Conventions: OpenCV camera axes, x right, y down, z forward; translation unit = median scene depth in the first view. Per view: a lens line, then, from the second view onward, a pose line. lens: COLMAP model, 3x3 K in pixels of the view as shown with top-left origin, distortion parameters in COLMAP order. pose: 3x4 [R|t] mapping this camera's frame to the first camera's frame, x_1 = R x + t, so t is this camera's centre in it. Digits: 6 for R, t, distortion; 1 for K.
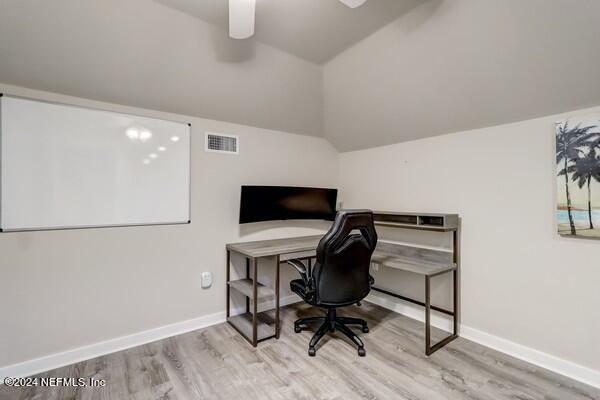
lens RADIAL K [[277.3, 0, 300.0], [0, 277.3, 198.6], [0, 0, 1]] dist [-0.008327, 0.000401]
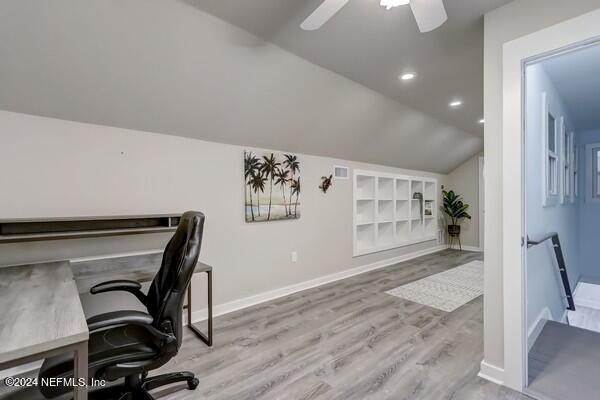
lens RADIAL K [[277.3, 0, 299.7], [0, 277.3, 200.0], [0, 0, 1]] dist [-0.008327, 0.000401]
pose [[-0.099744, -0.003272, 0.995008, -0.703289], [-0.005719, 0.999980, 0.002715, -0.001017], [-0.994997, -0.005420, -0.099761, 0.855192]]
